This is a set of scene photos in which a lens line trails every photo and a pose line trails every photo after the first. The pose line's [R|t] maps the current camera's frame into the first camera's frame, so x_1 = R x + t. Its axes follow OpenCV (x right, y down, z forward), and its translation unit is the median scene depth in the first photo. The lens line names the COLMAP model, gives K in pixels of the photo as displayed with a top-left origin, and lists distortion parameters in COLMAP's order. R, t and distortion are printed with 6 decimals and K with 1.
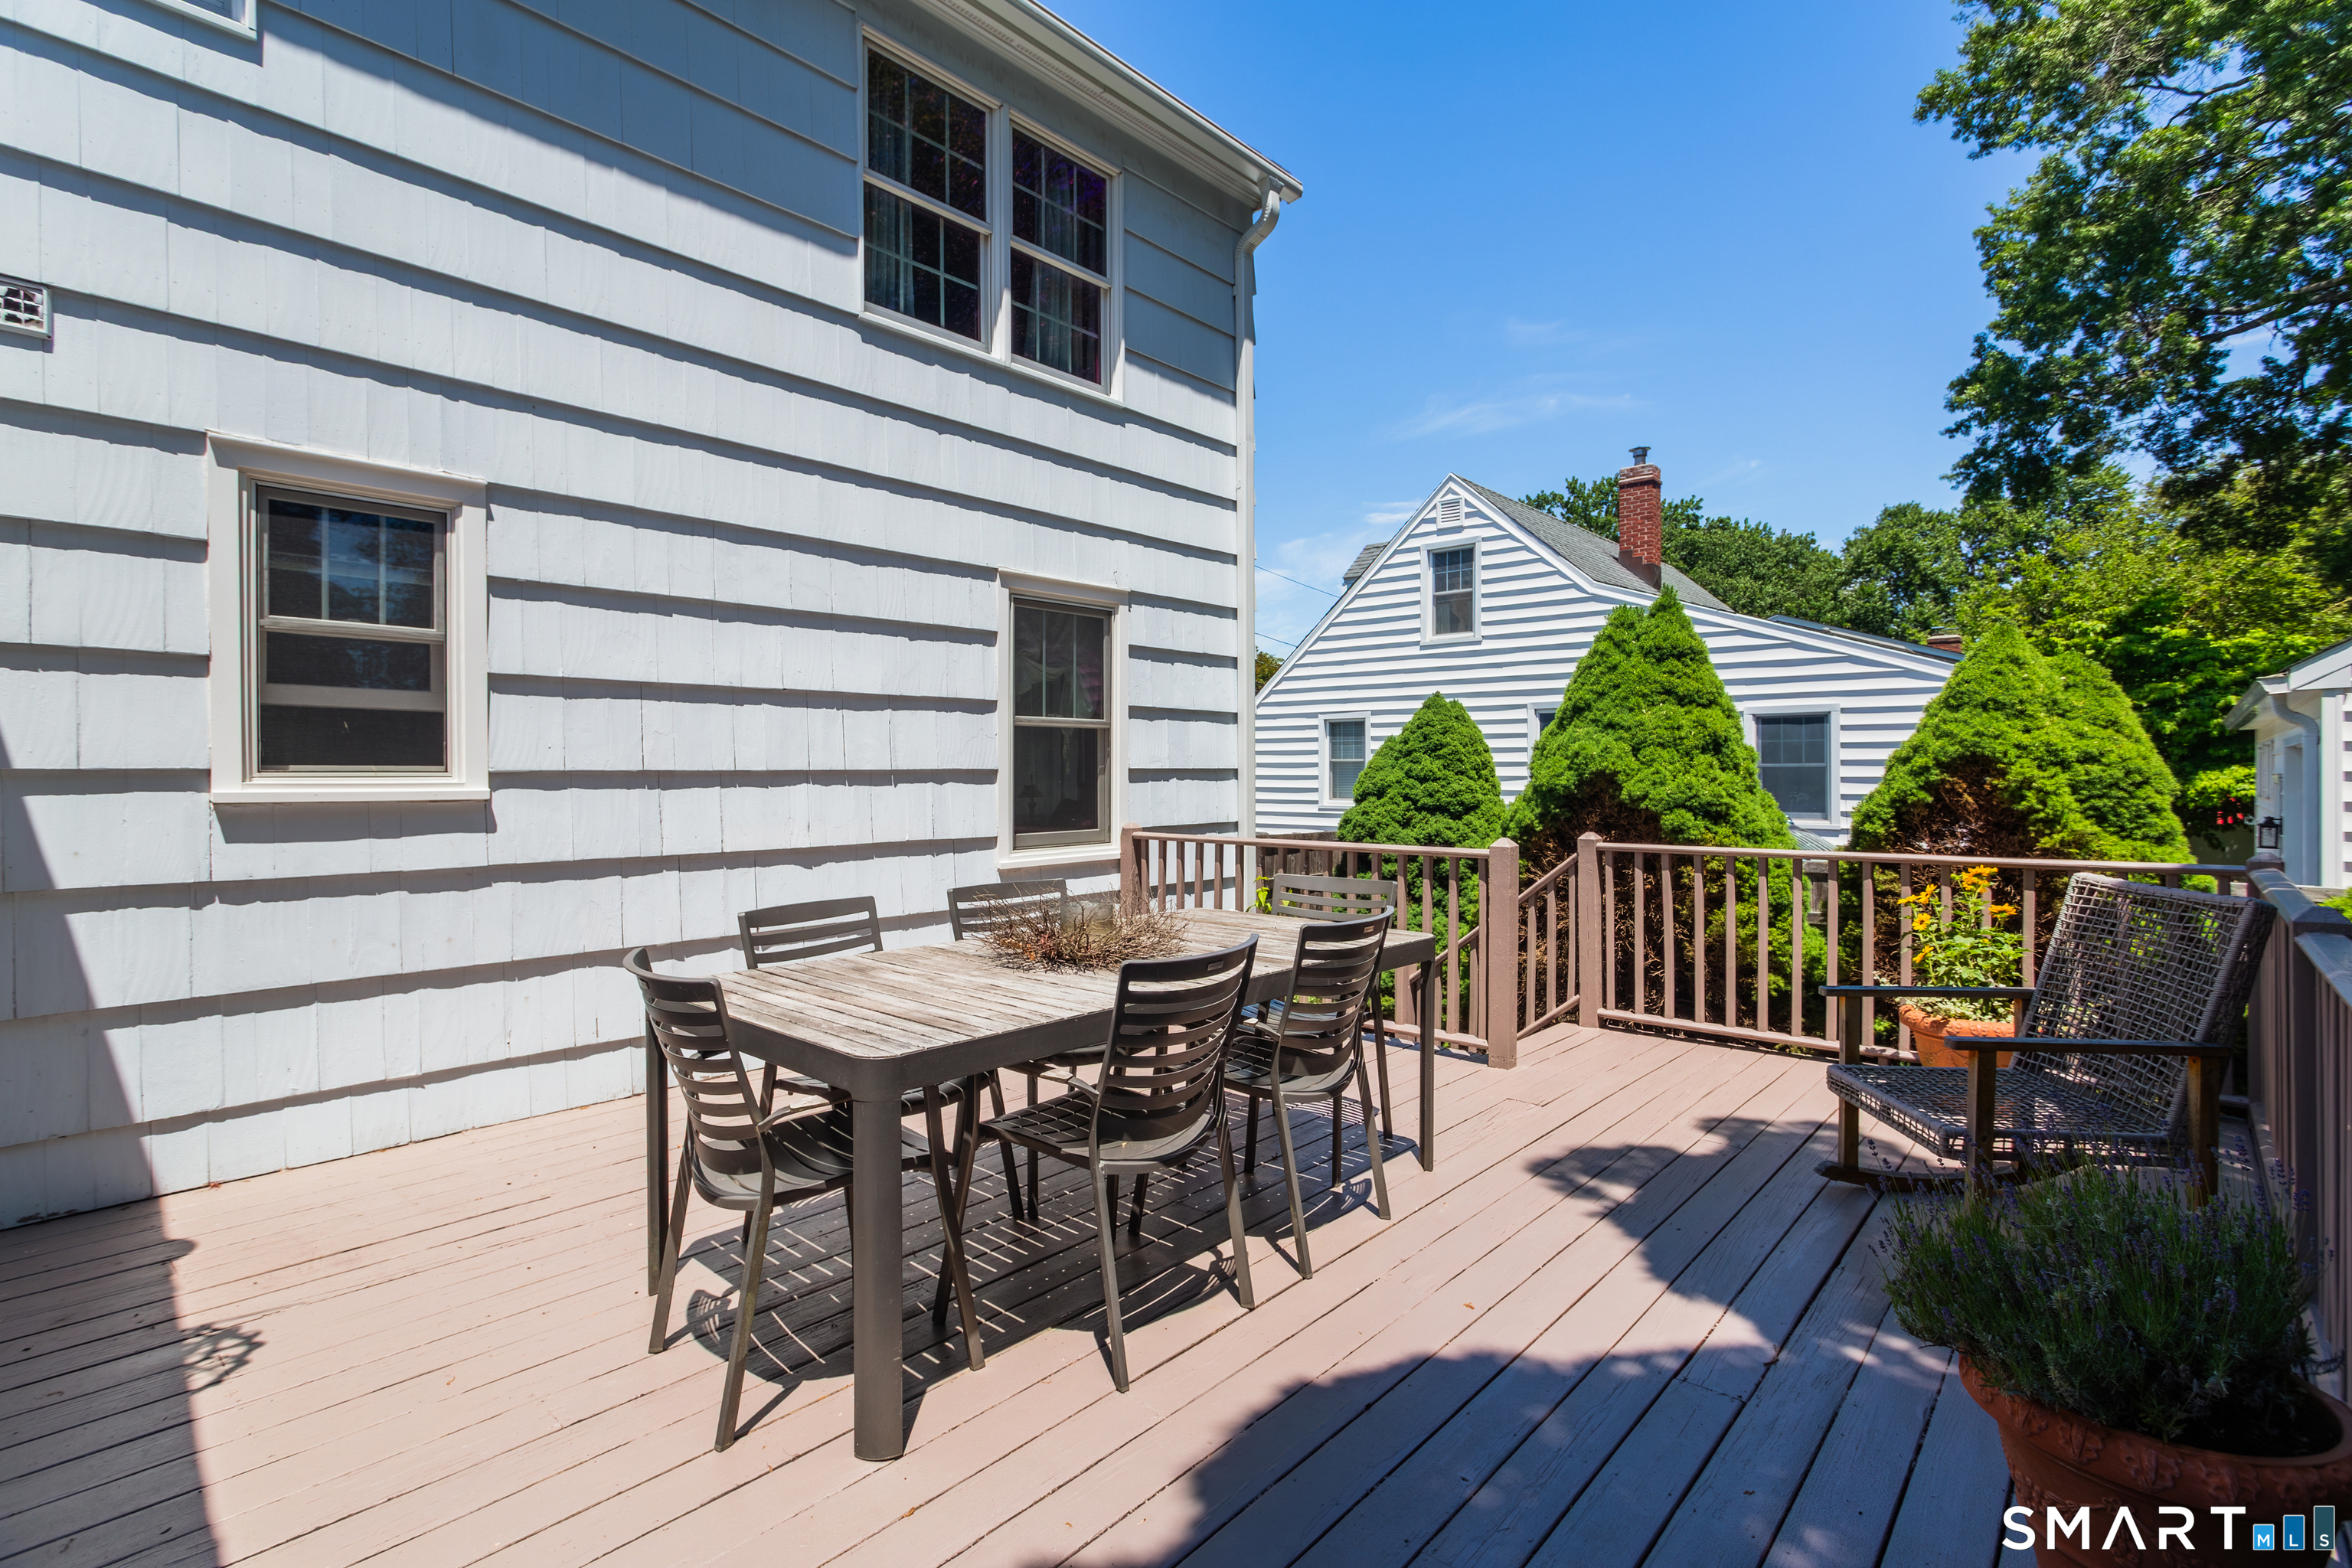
lens RADIAL K [[1114.4, 0, 1168.7], [0, 1114.4, 771.8], [0, 0, 1]] dist [0.001879, 0.003946]
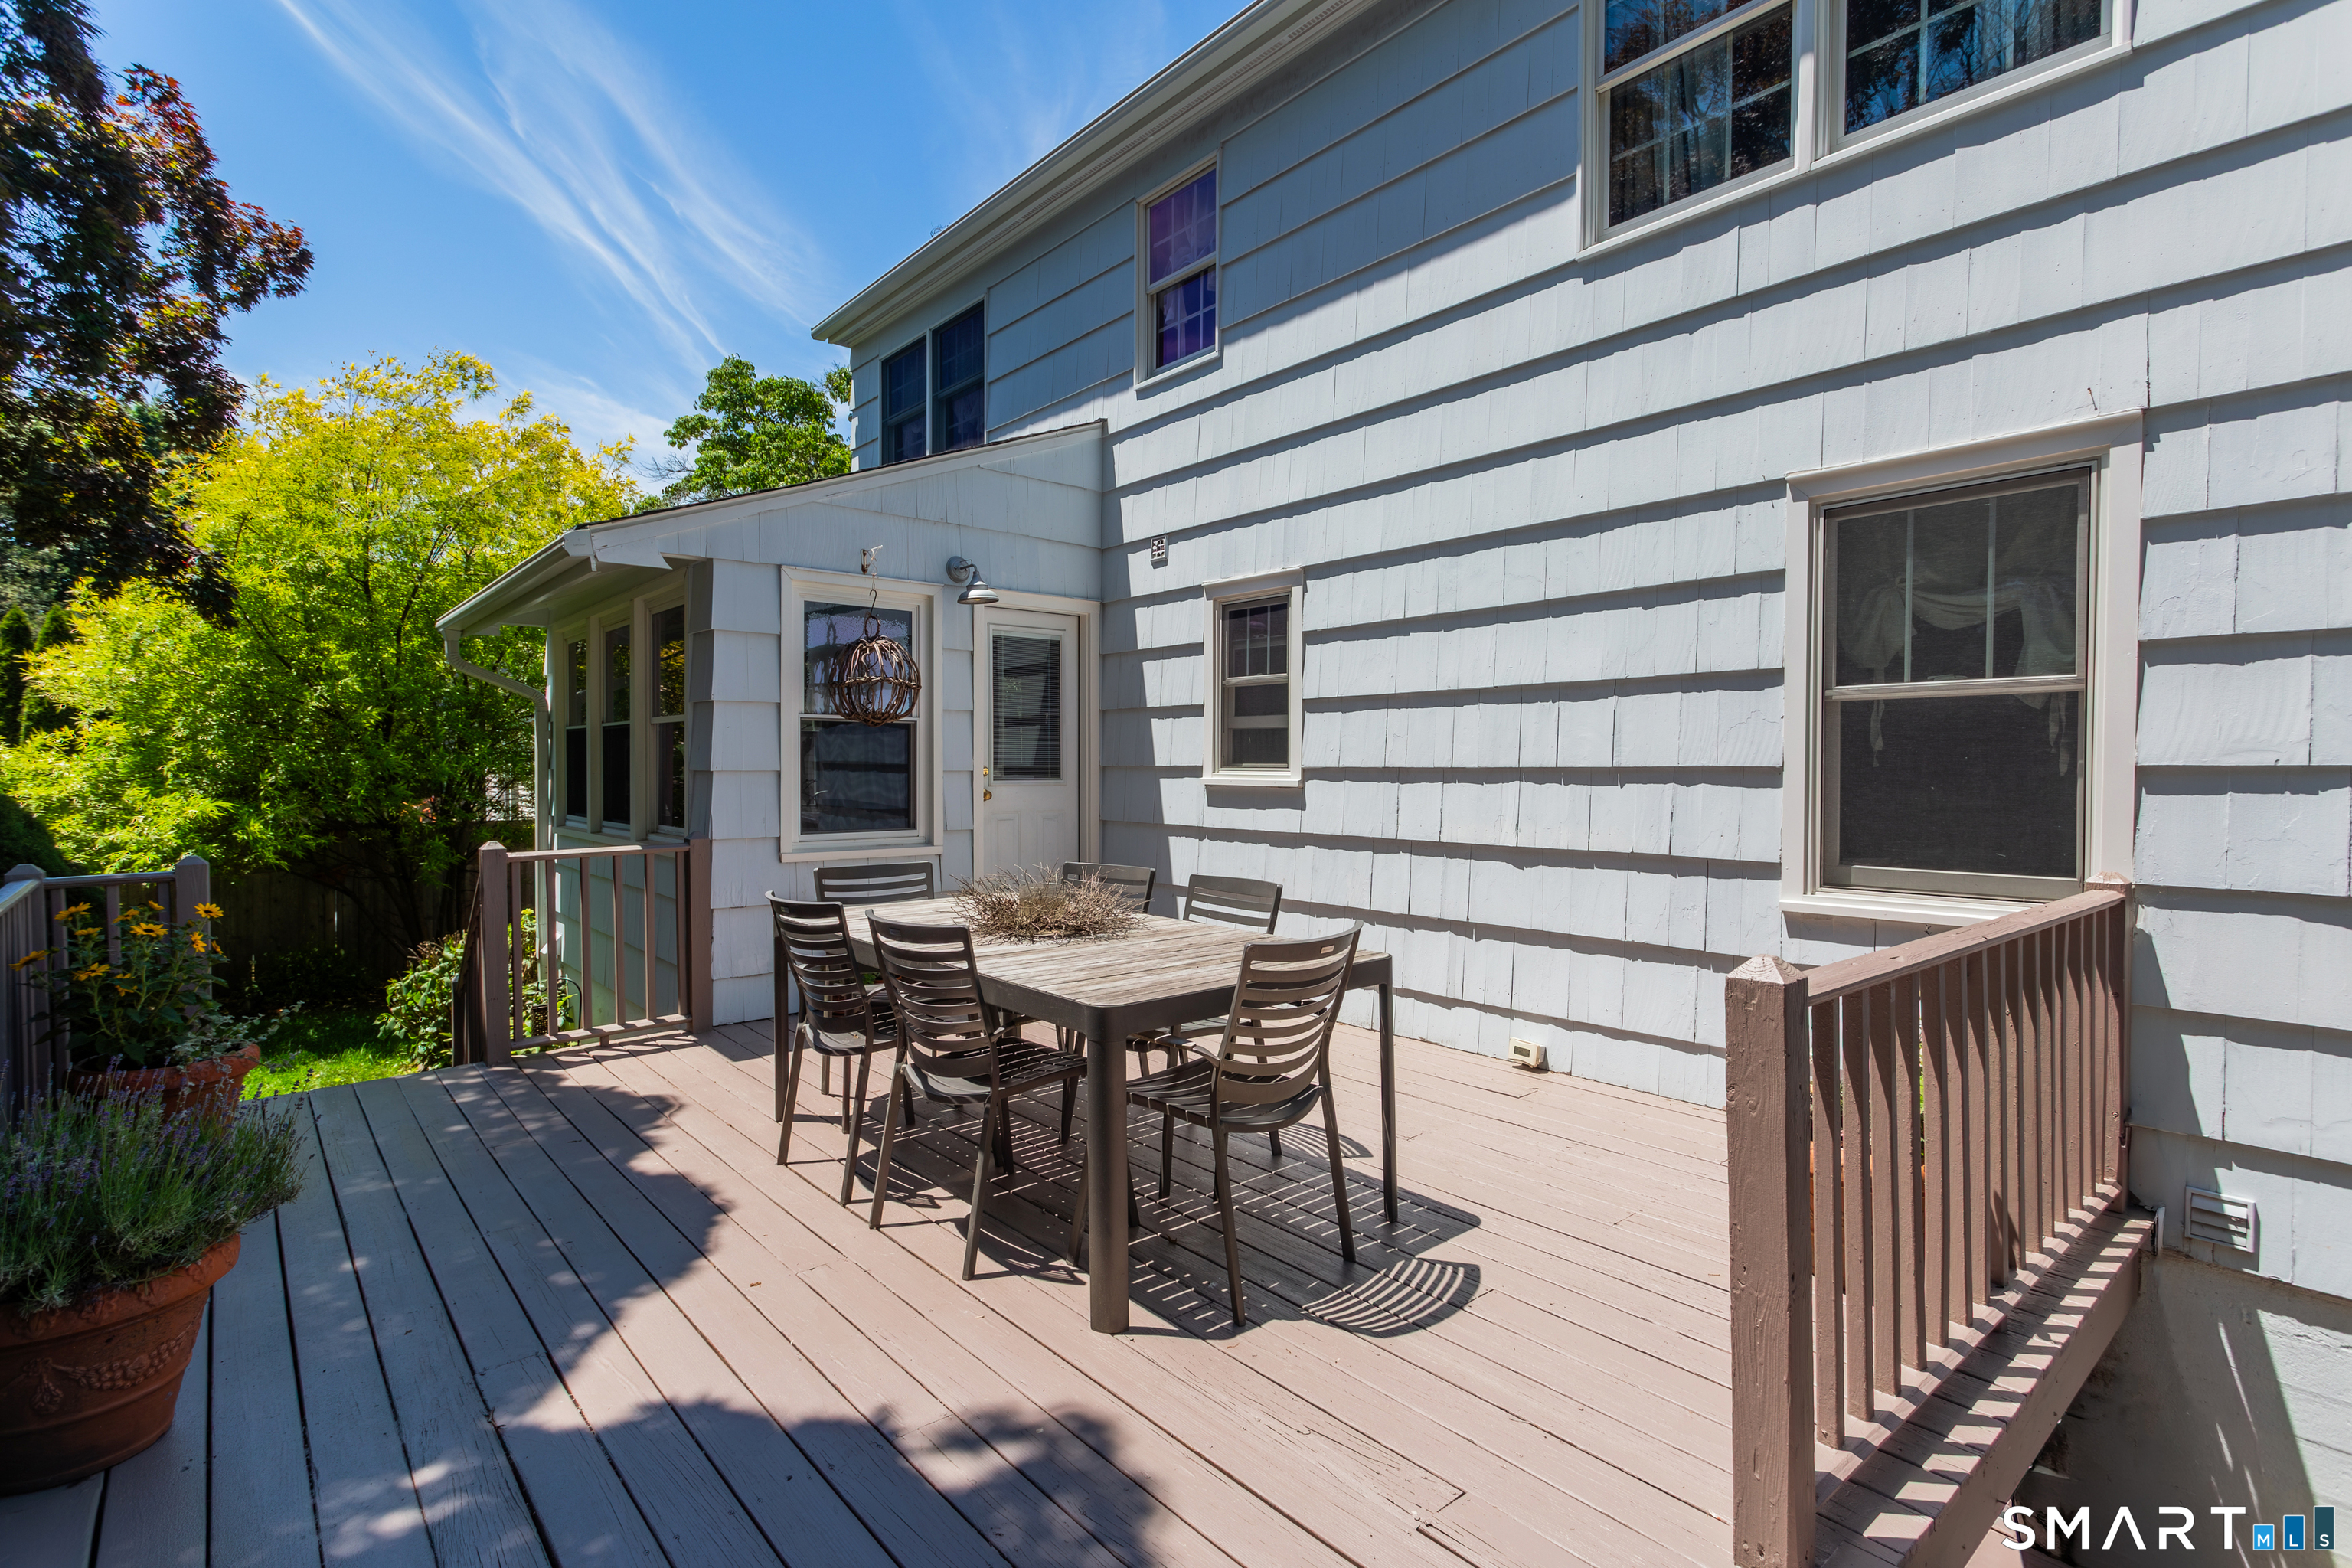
lens RADIAL K [[1114.4, 0, 1171.2], [0, 1114.4, 775.8], [0, 0, 1]] dist [0.001879, 0.003946]
pose [[-0.131619, 0.010367, -0.991246, 0.602461], [-0.002126, 0.999940, 0.010740, -0.003709], [0.991298, 0.003521, -0.131590, 0.734430]]
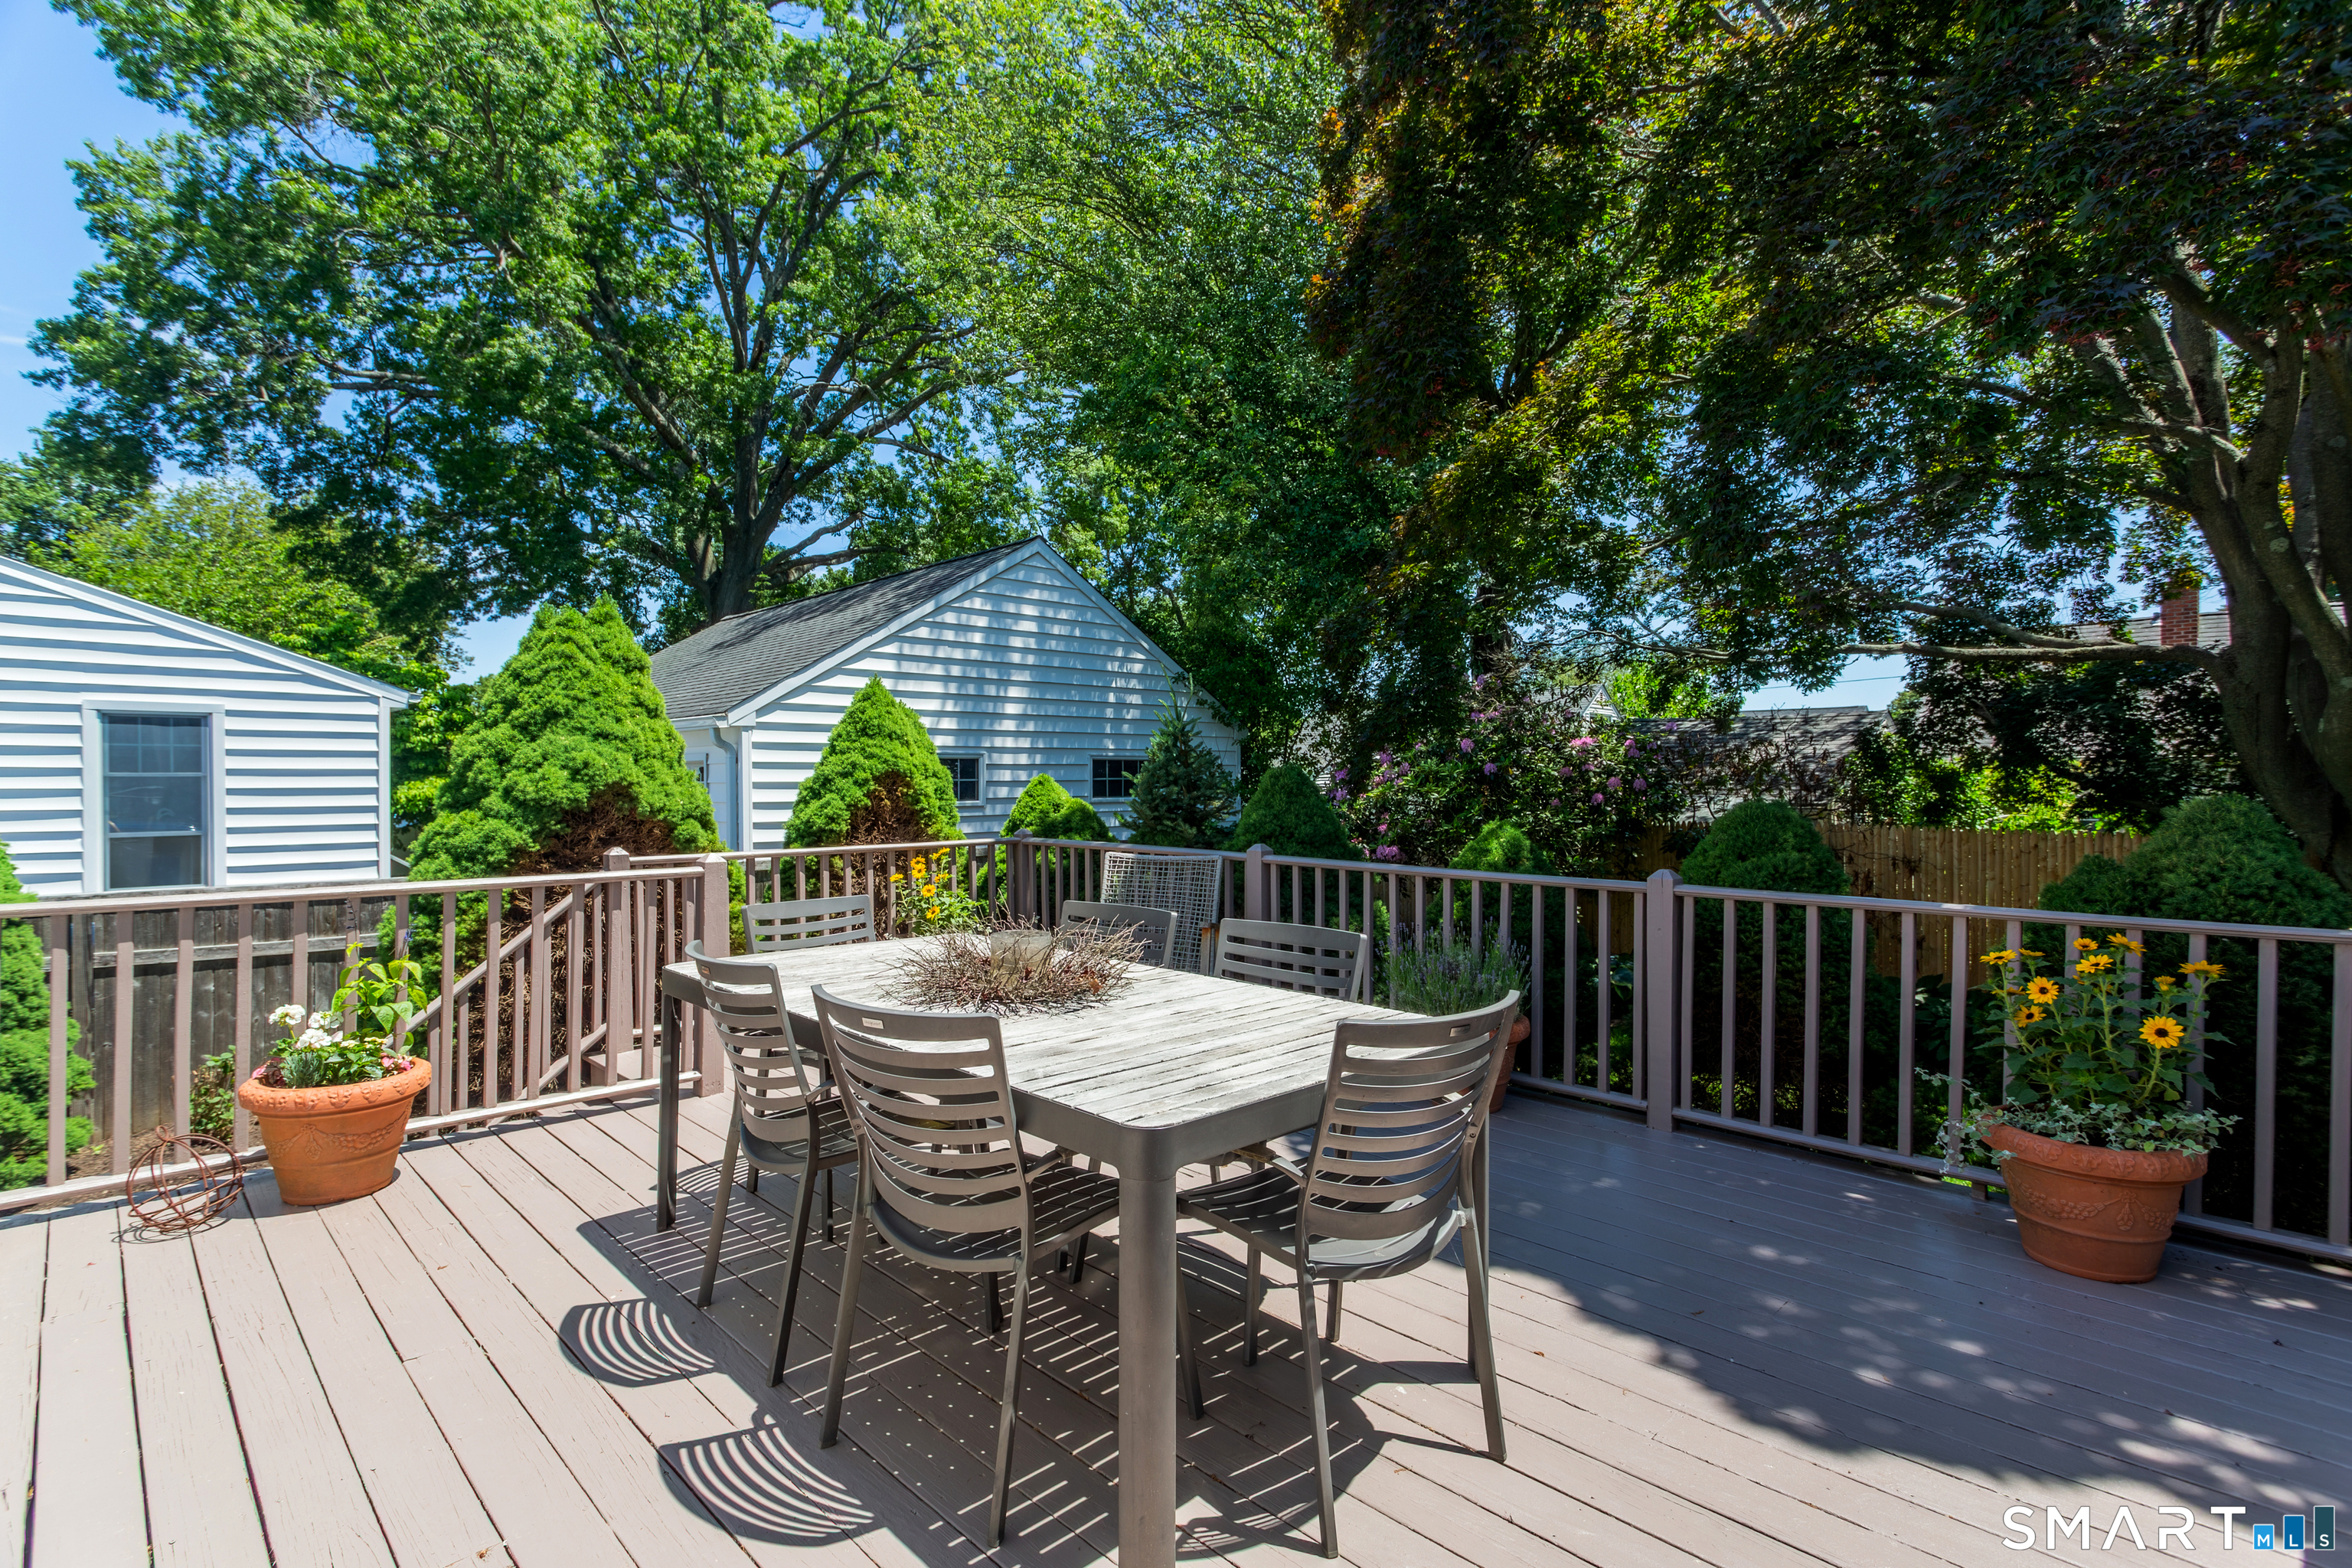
lens RADIAL K [[1114.4, 0, 1179.3], [0, 1114.4, 779.2], [0, 0, 1]] dist [0.001879, 0.003946]
pose [[0.064826, 0.002537, 0.997893, -0.541812], [-0.000627, 0.999997, -0.002501, -0.001845], [-0.997896, -0.000464, 0.064827, 0.466534]]
